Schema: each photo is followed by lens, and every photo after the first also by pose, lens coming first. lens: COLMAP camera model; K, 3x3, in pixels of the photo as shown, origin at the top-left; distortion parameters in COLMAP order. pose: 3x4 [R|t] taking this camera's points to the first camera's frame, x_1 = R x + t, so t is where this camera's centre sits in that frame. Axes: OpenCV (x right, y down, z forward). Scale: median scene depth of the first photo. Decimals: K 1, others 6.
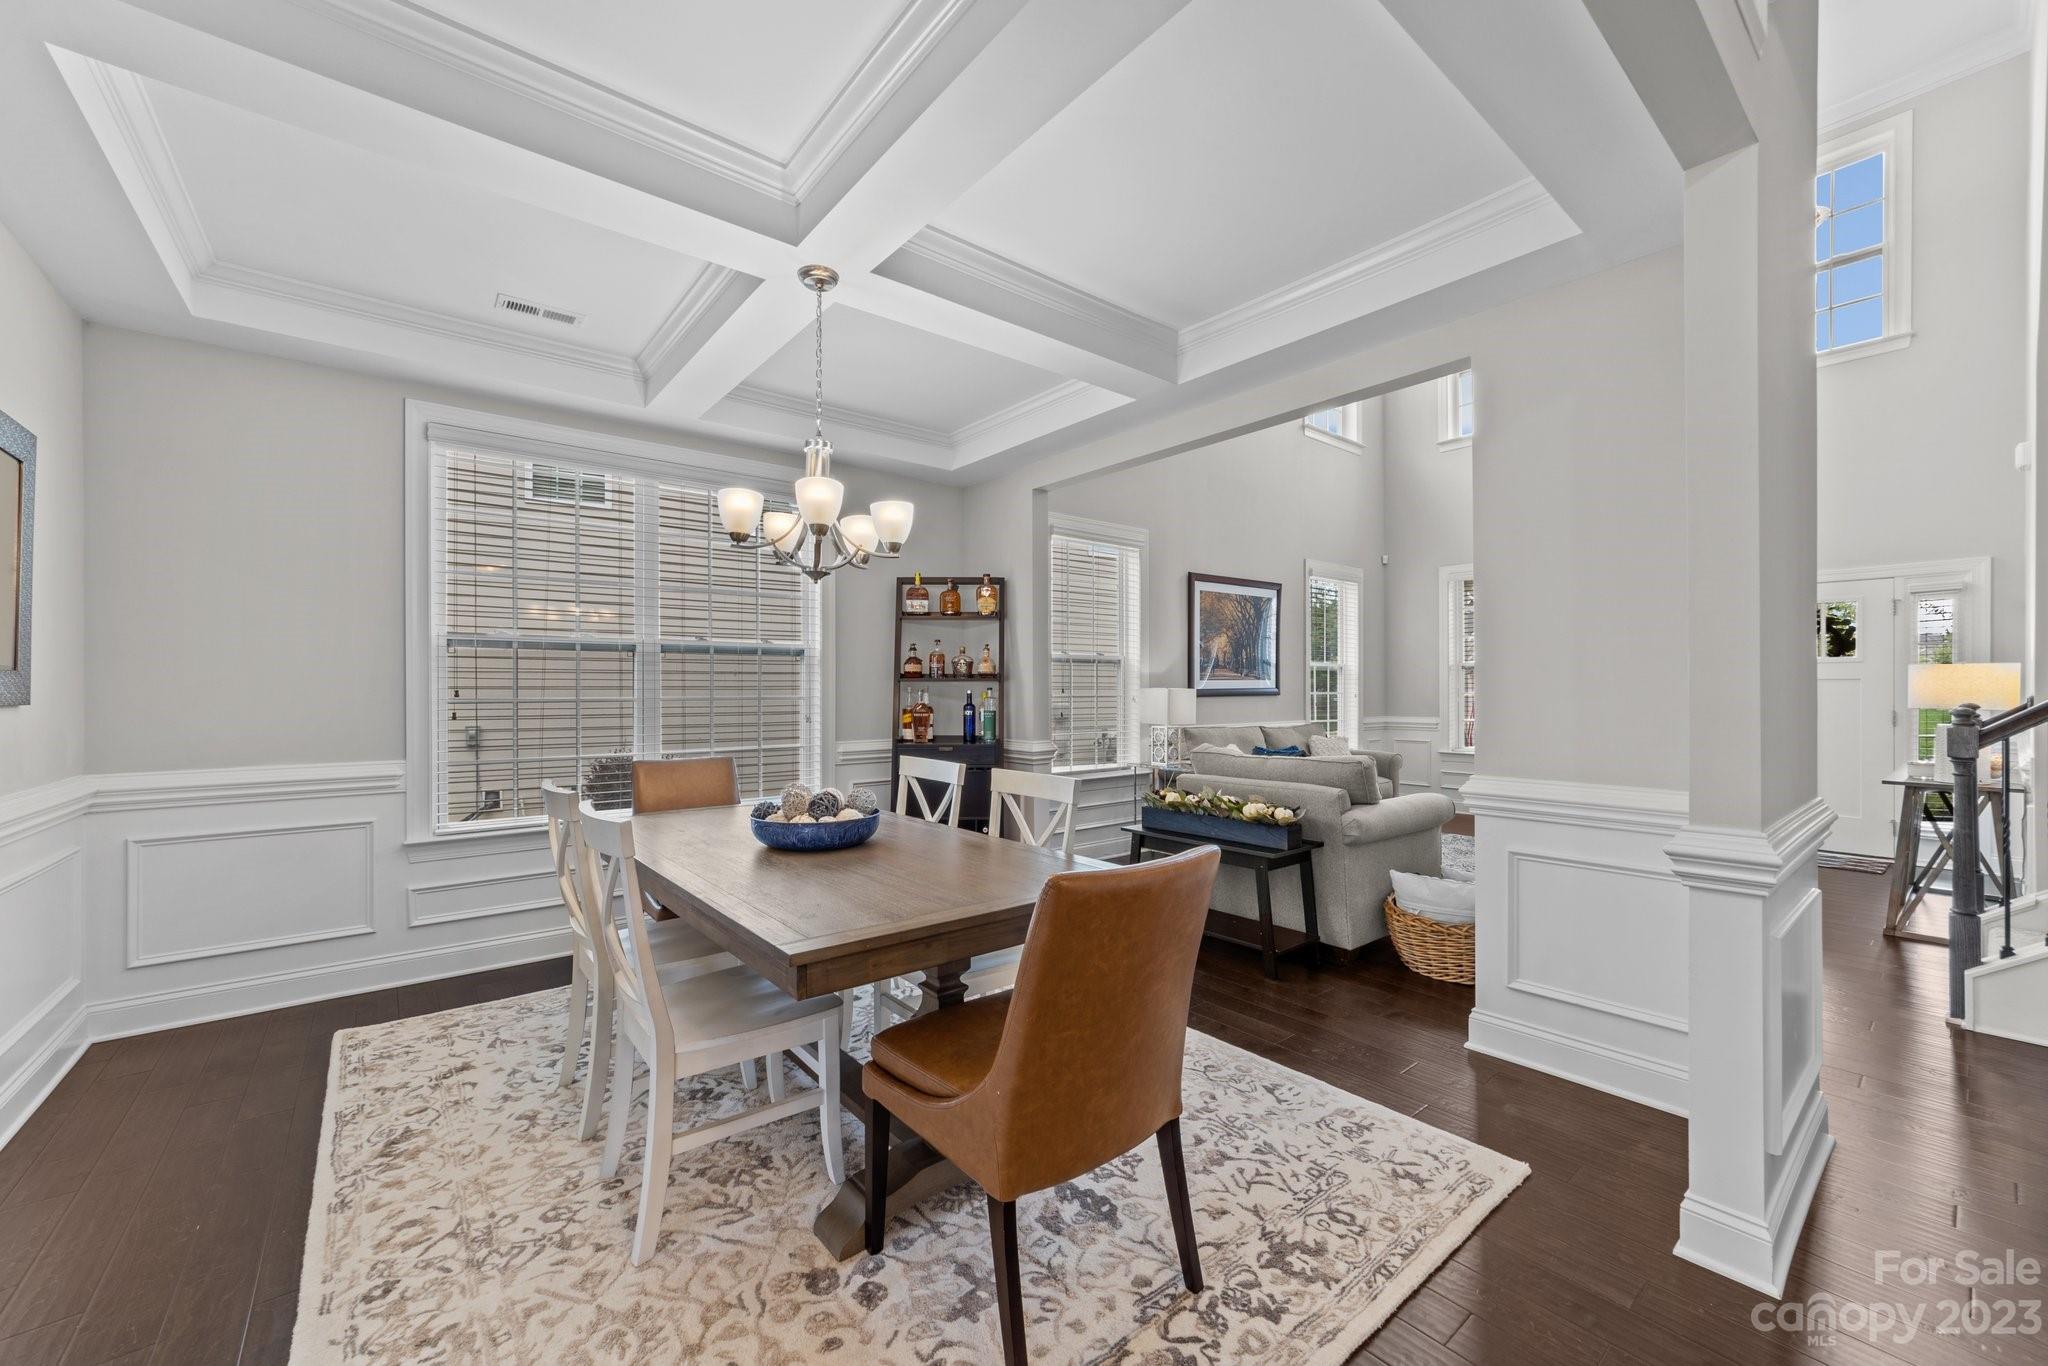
lens RADIAL K [[799.3, 0, 1024.0], [0, 799.3, 683.0], [0, 0, 1]] dist [-0.010606, 0.000425]
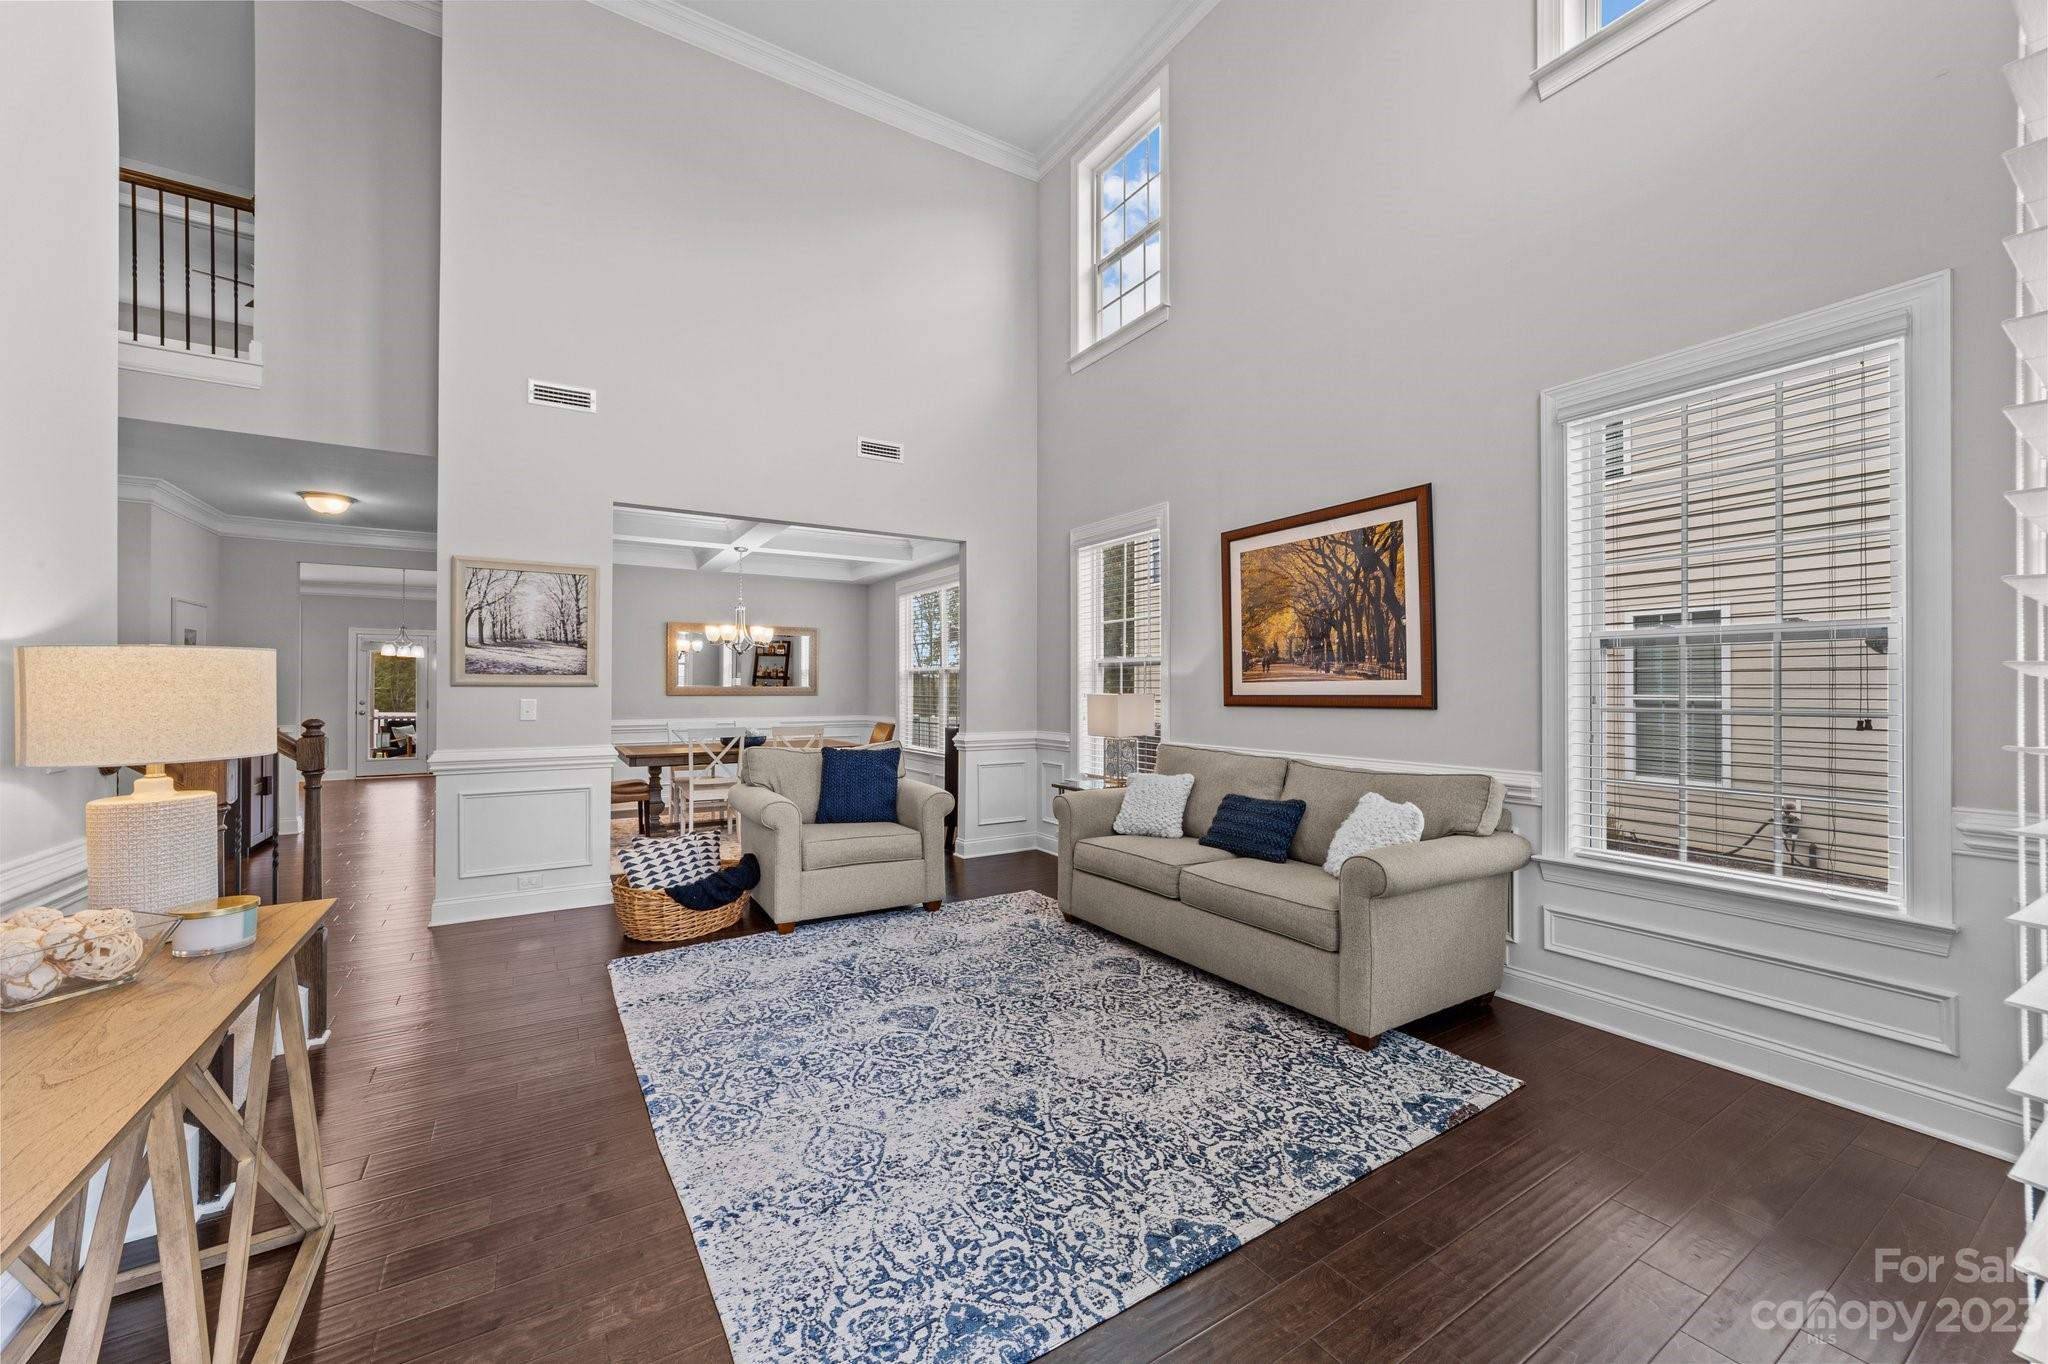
lens RADIAL K [[785.6, 0, 1031.2], [0, 785.6, 686.1], [0, 0, 1]] dist [-0.010679, 0.000167]
pose [[-0.117046, 0.001747, -0.993125, 0.912244], [0.007978, 0.999968, 0.000819, -0.002257], [0.993094, -0.007827, -0.117056, 0.891498]]
